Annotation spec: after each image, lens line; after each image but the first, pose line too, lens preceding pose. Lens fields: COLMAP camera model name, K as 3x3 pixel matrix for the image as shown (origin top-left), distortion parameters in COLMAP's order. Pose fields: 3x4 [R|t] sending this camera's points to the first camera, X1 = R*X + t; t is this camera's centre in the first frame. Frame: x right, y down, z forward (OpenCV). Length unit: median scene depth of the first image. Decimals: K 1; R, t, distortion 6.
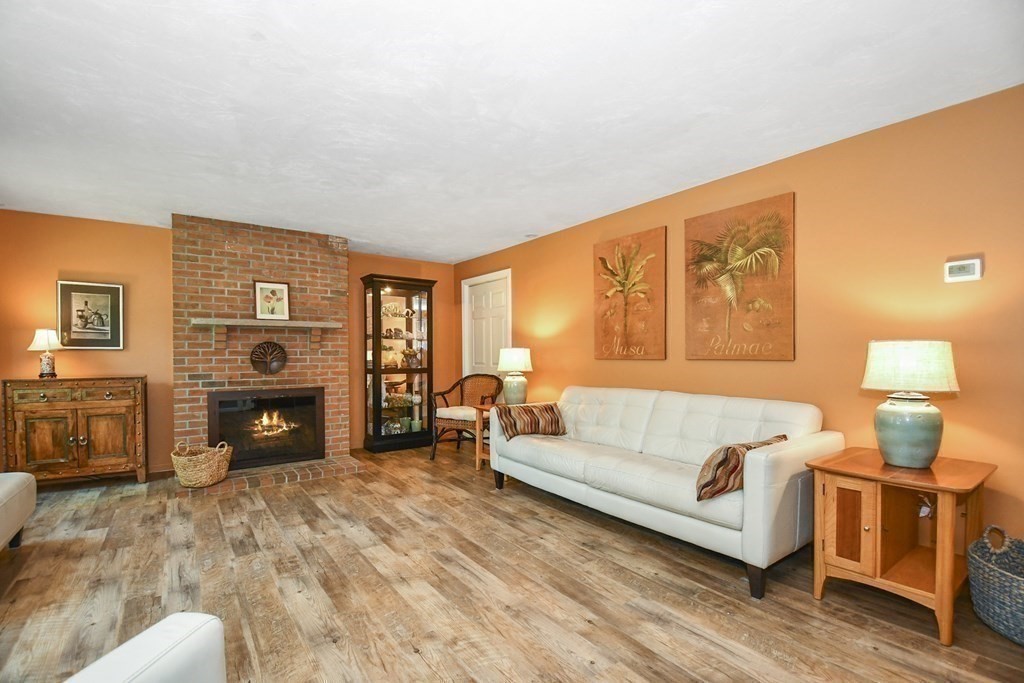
lens RADIAL K [[456.3, 0, 490.1], [0, 456.3, 360.2], [0, 0, 1]] dist [0.000301, -0.010844]
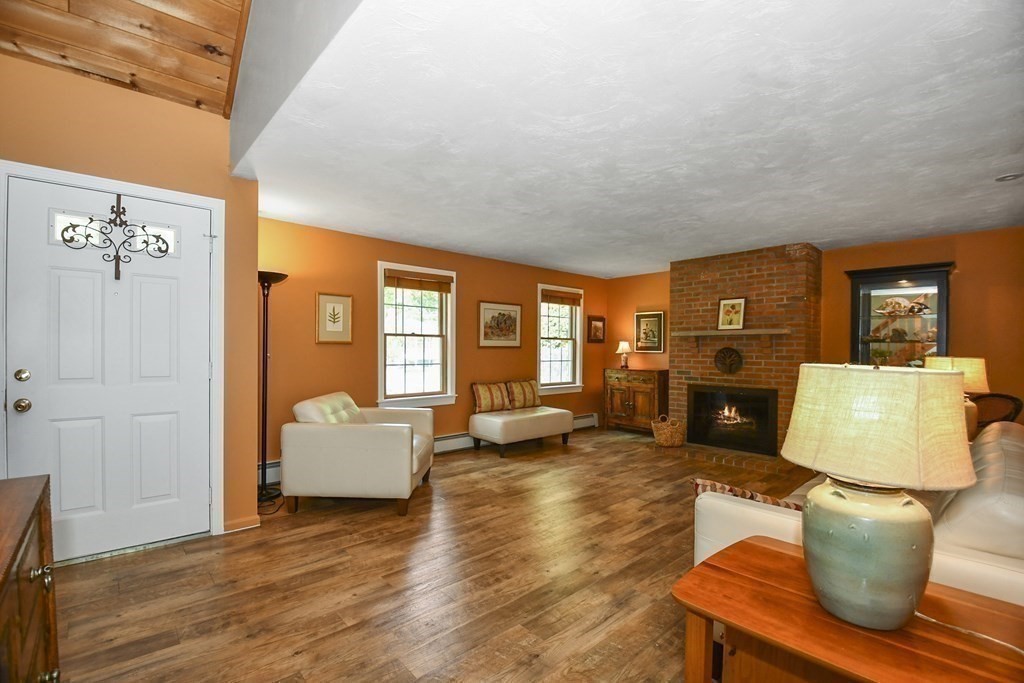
lens RADIAL K [[456.3, 0, 504.2], [0, 456.3, 345.3], [0, 0, 1]] dist [0.000301, -0.010844]
pose [[0.121398, -0.004659, -0.992593, 0.893476], [-0.024776, 0.999663, -0.007723, -0.030118], [0.992295, 0.025530, 0.121241, 0.349264]]
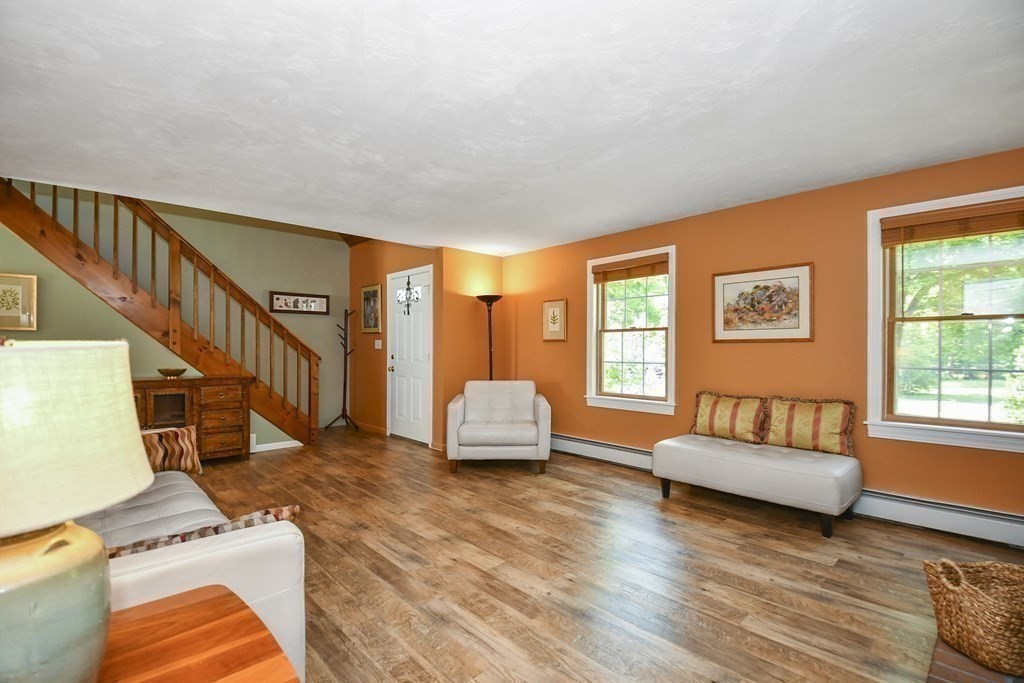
lens RADIAL K [[456.3, 0, 487.9], [0, 456.3, 354.6], [0, 0, 1]] dist [0.000301, -0.010844]
pose [[-0.992473, 0.004748, -0.122372, -0.111924], [0.000905, 0.999505, 0.031445, -0.038343], [0.122461, 0.031098, -0.991986, 1.603030]]
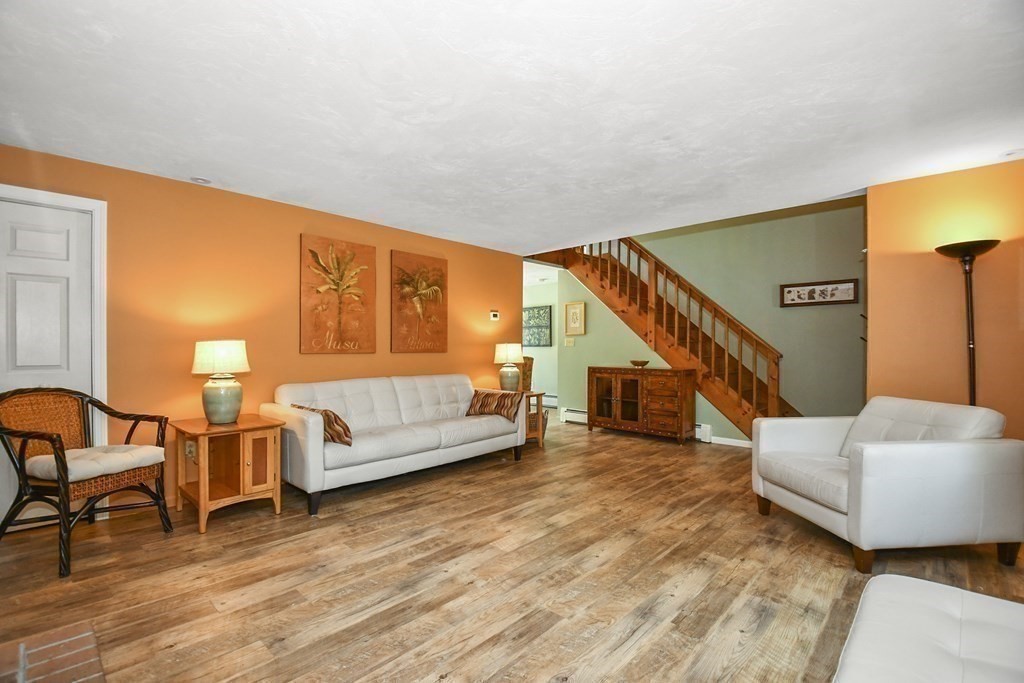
lens RADIAL K [[456.3, 0, 512.2], [0, 456.3, 348.6], [0, 0, 1]] dist [0.000301, -0.010844]
pose [[-0.212517, 0.002233, 0.977155, -1.018424], [0.015425, 0.999880, 0.001070, -0.009654], [-0.977036, 0.015300, -0.212526, 0.988176]]
